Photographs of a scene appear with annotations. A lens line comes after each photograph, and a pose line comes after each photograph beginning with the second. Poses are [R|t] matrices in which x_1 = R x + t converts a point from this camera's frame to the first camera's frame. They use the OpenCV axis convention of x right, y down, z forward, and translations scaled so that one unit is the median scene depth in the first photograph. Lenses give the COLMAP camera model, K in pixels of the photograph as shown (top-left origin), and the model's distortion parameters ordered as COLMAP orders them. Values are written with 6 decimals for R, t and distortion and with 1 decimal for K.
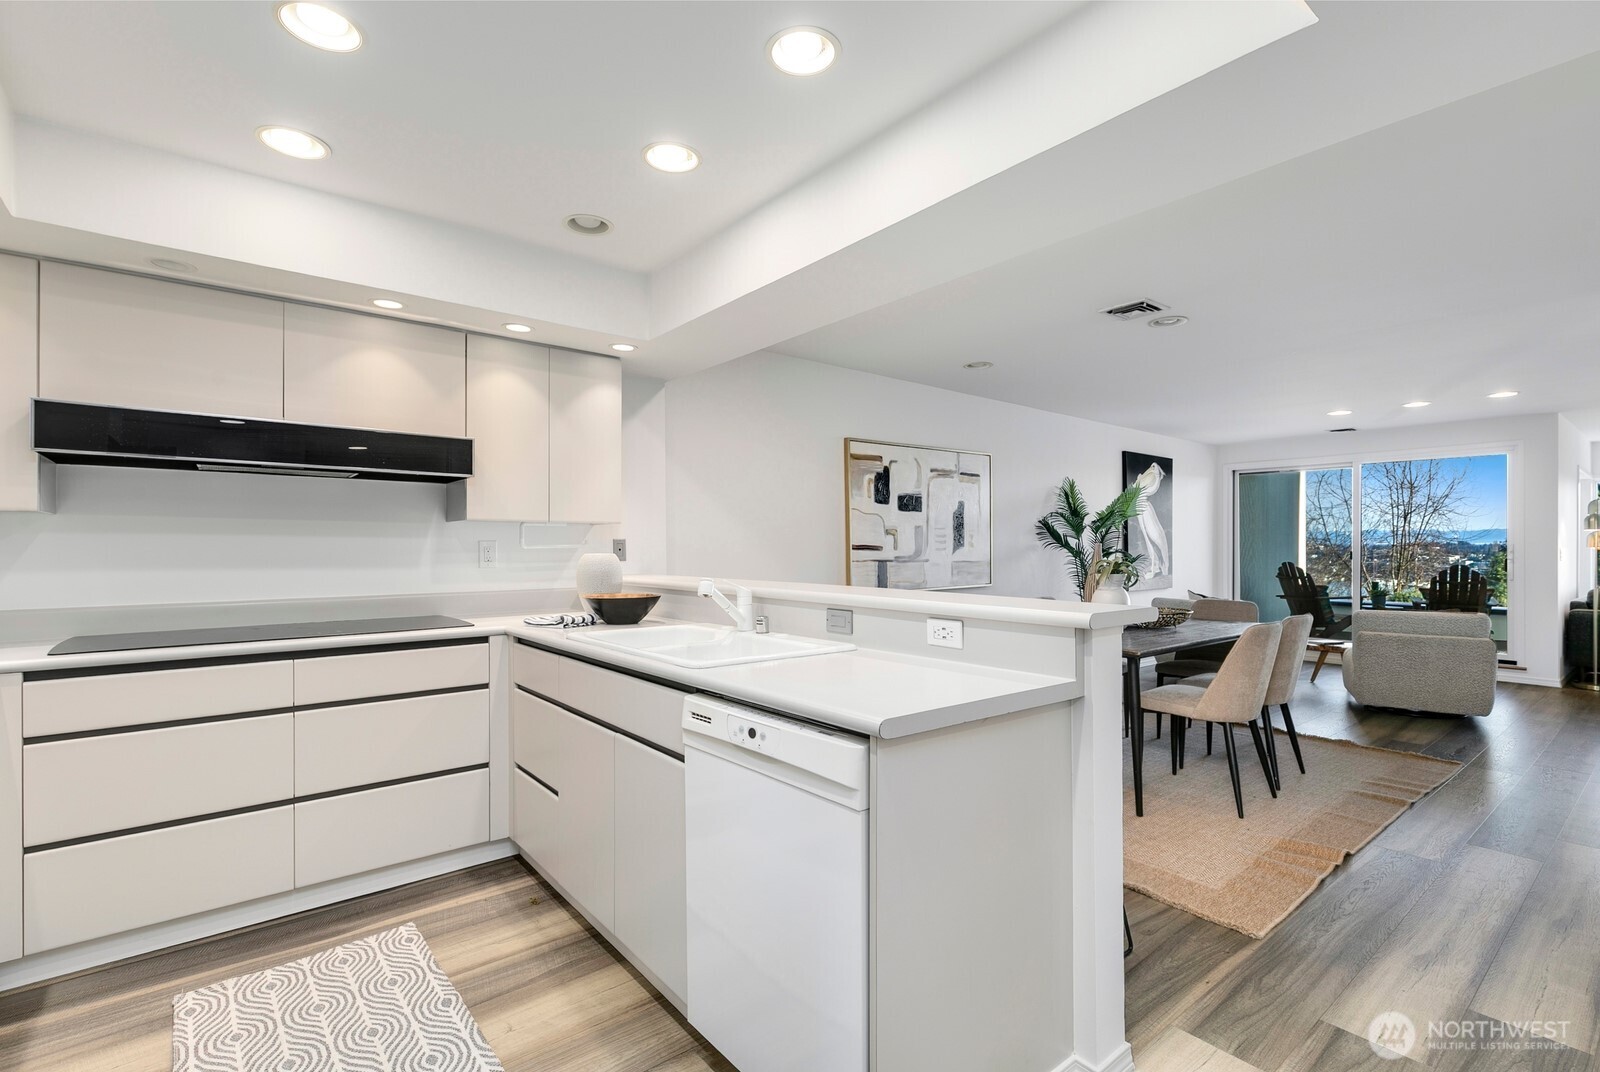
lens RADIAL K [[725.3, 0, 809.0], [0, 725.3, 543.8], [0, 0, 1]] dist [0.019114, -0.003436]
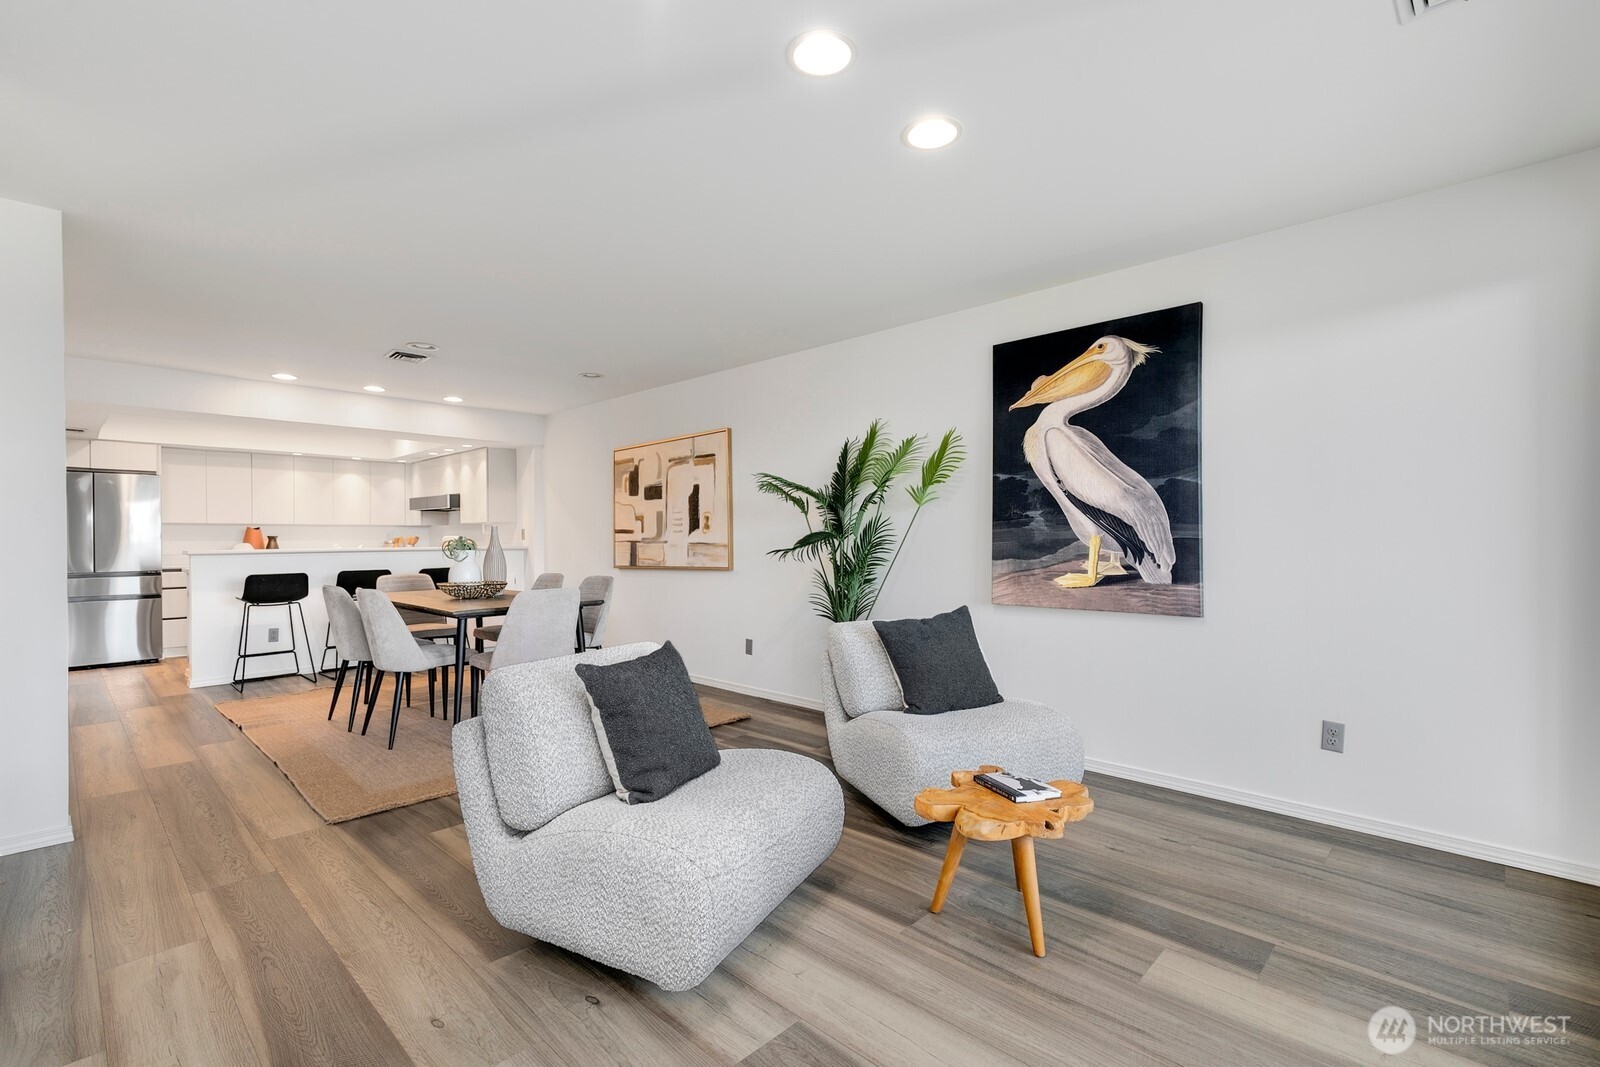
lens RADIAL K [[725.3, 0, 776.8], [0, 725.3, 535.3], [0, 0, 1]] dist [0.019114, -0.003436]
pose [[0.099047, -0.006302, -0.995063, 1.404646], [0.009131, 0.999944, -0.005424, 0.022141], [0.995041, -0.008549, 0.099099, 1.152114]]
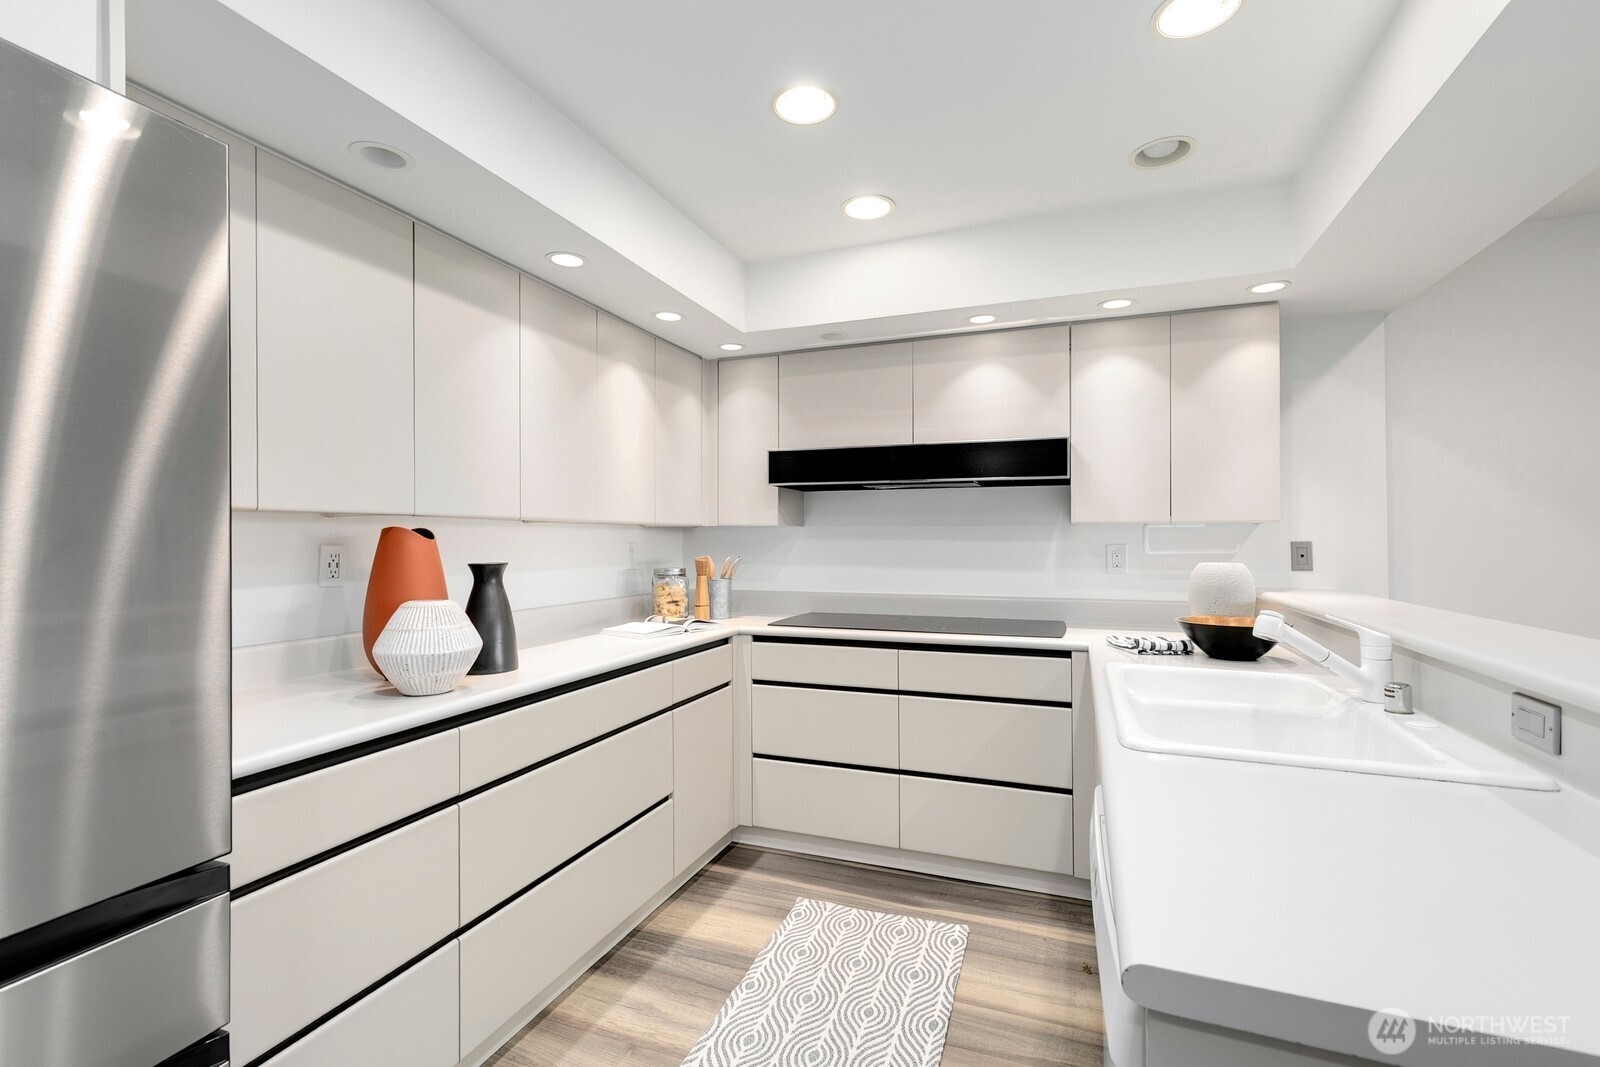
lens RADIAL K [[725.3, 0, 806.6], [0, 725.3, 533.4], [0, 0, 1]] dist [0.019114, -0.003436]
pose [[0.501540, -0.004614, -0.865122, 0.103277], [0.001913, 0.999989, -0.004225, -0.010054], [0.865133, 0.000464, 0.501543, 0.140721]]
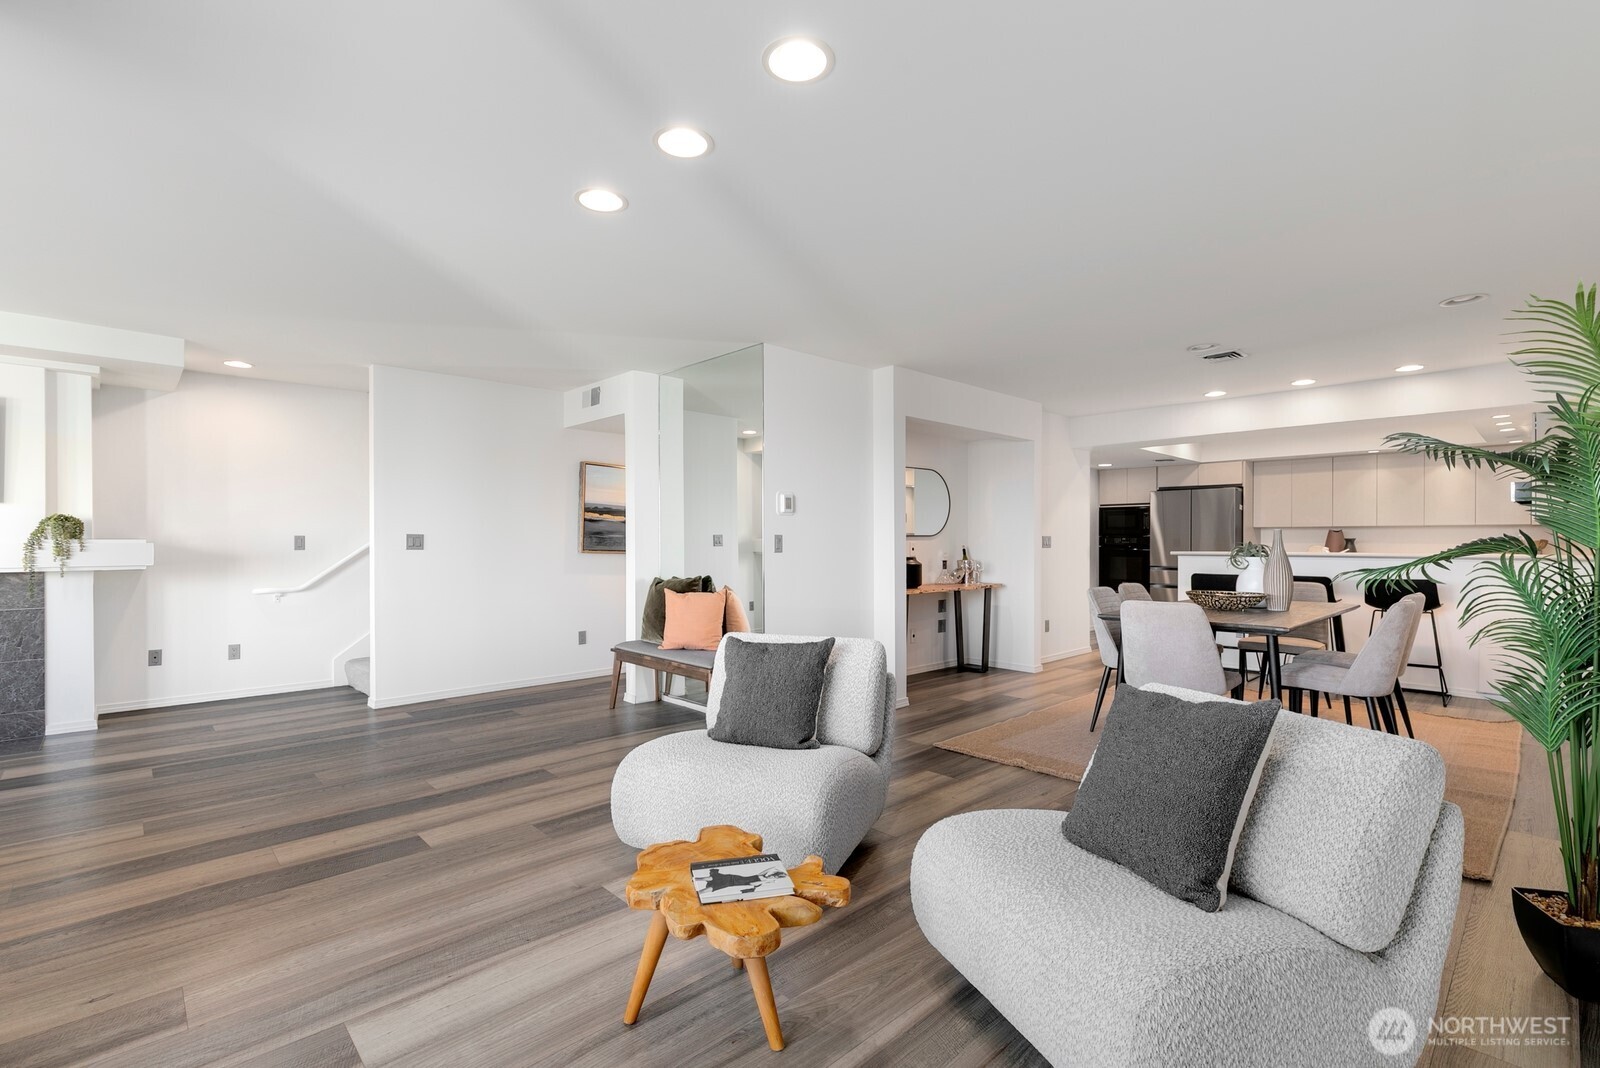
lens RADIAL K [[725.3, 0, 822.0], [0, 725.3, 538.9], [0, 0, 1]] dist [0.019114, -0.003436]
pose [[-0.995843, -0.001432, -0.091074, 0.964547], [-0.000748, 0.999971, -0.007541, 0.018688], [0.091082, -0.007442, -0.995816, 1.686762]]
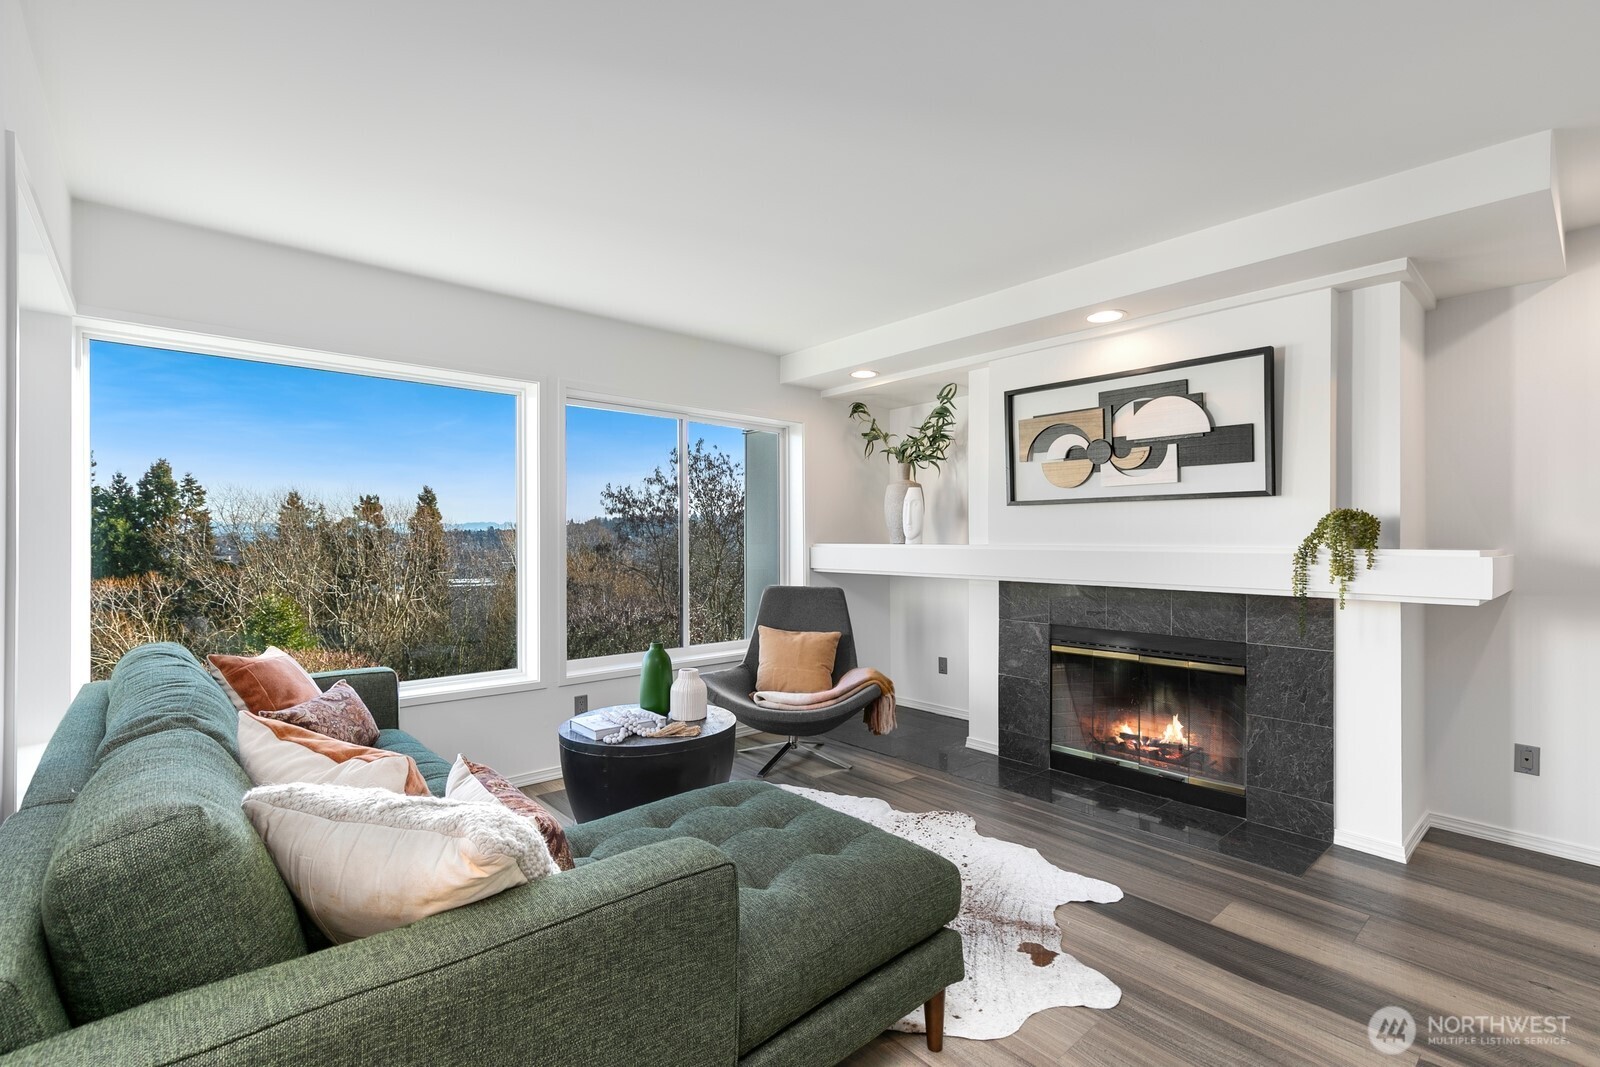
lens RADIAL K [[725.3, 0, 795.1], [0, 725.3, 541.9], [0, 0, 1]] dist [0.019114, -0.003436]
pose [[-0.021996, -0.006161, 0.999739, 1.232248], [-0.001150, 0.999981, 0.006138, 0.005305], [-0.999757, -0.001015, -0.022003, 1.171136]]
